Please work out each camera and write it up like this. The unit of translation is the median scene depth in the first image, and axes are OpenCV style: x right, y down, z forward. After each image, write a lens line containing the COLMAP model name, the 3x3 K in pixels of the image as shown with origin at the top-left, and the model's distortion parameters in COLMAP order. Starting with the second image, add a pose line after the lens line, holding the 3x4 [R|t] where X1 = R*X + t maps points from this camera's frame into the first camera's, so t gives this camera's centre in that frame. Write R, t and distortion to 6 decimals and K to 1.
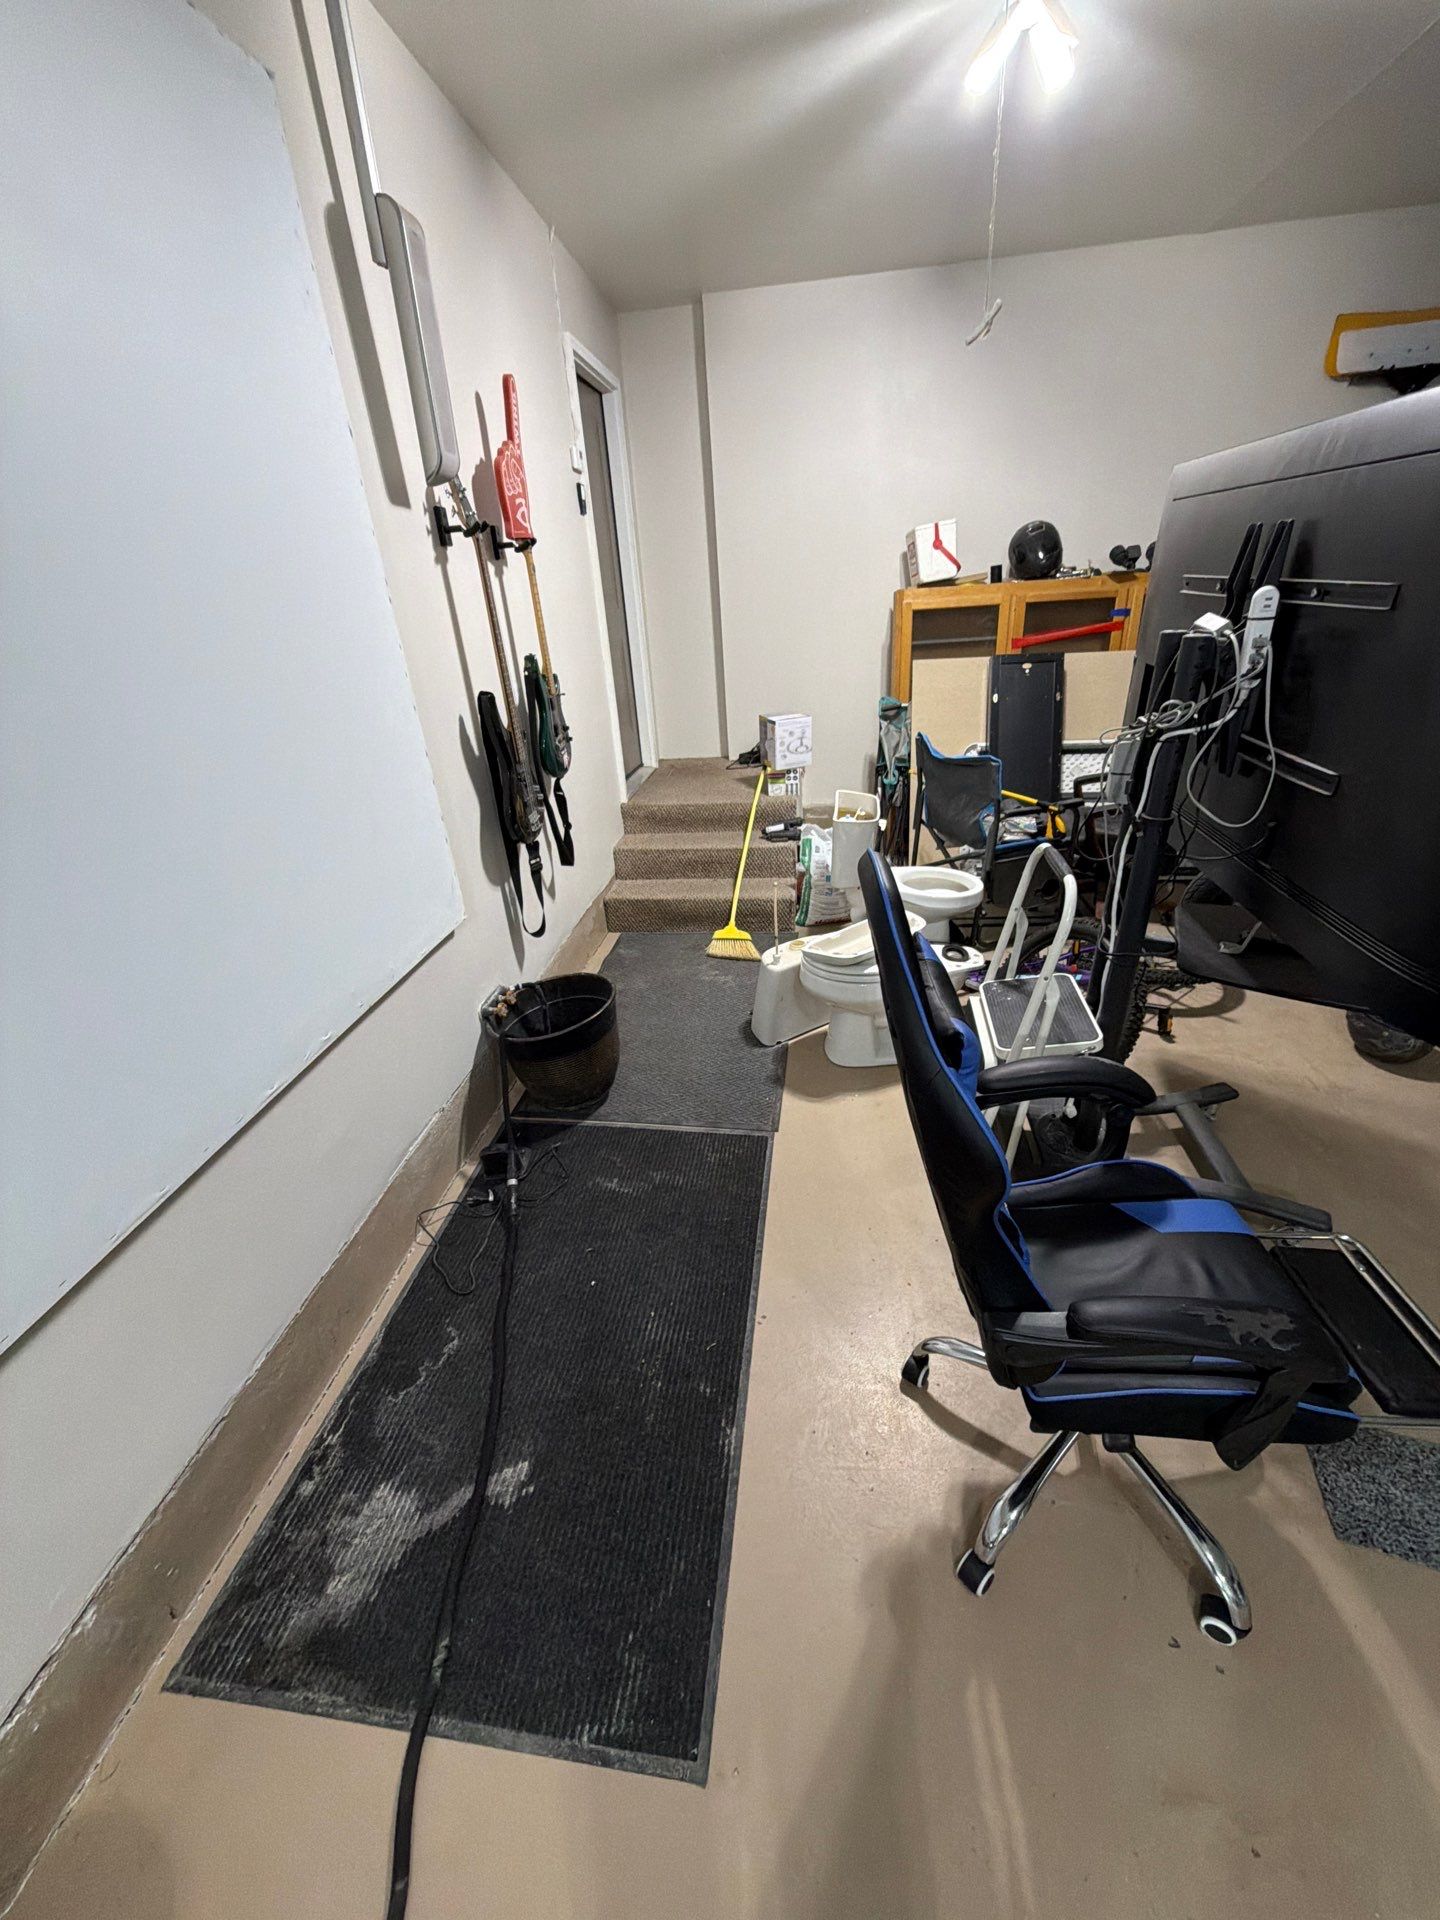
lens RADIAL K [[758.4, 0, 725.4], [0, 758.4, 956.3], [0, 0, 1]] dist [-0.002602, 0.000103]
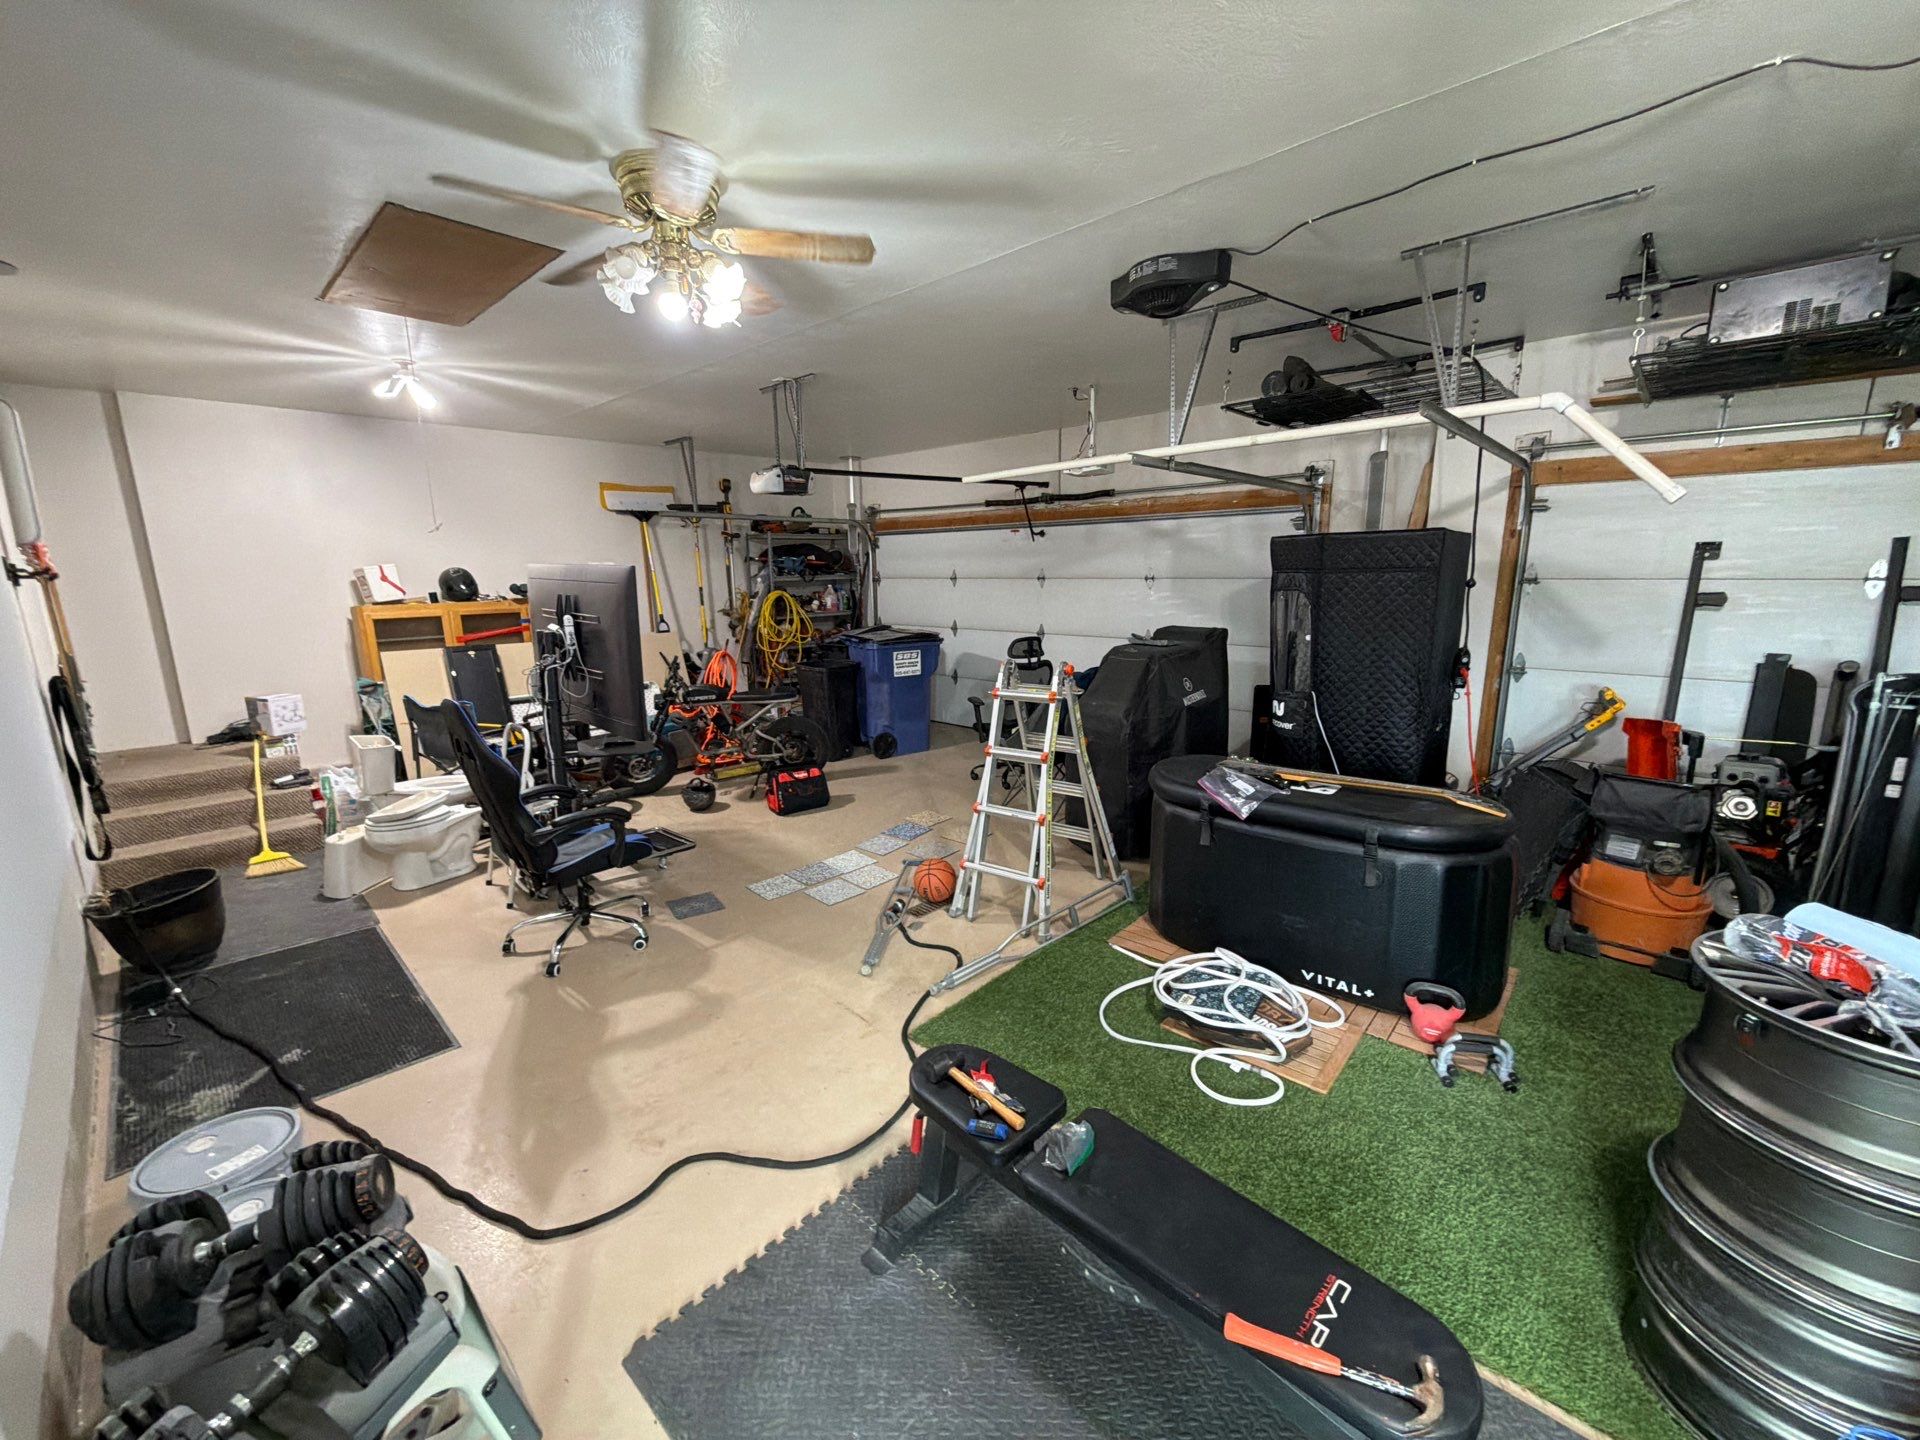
lens RADIAL K [[758.4, 0, 955.0], [0, 758.4, 723.5], [0, 0, 1]] dist [-0.002602, 0.000103]
pose [[0.589355, -0.107386, 0.800706, -0.272799], [0.328943, 0.937145, -0.116433, 0.255773], [-0.737874, 0.332007, 0.587634, -0.587376]]
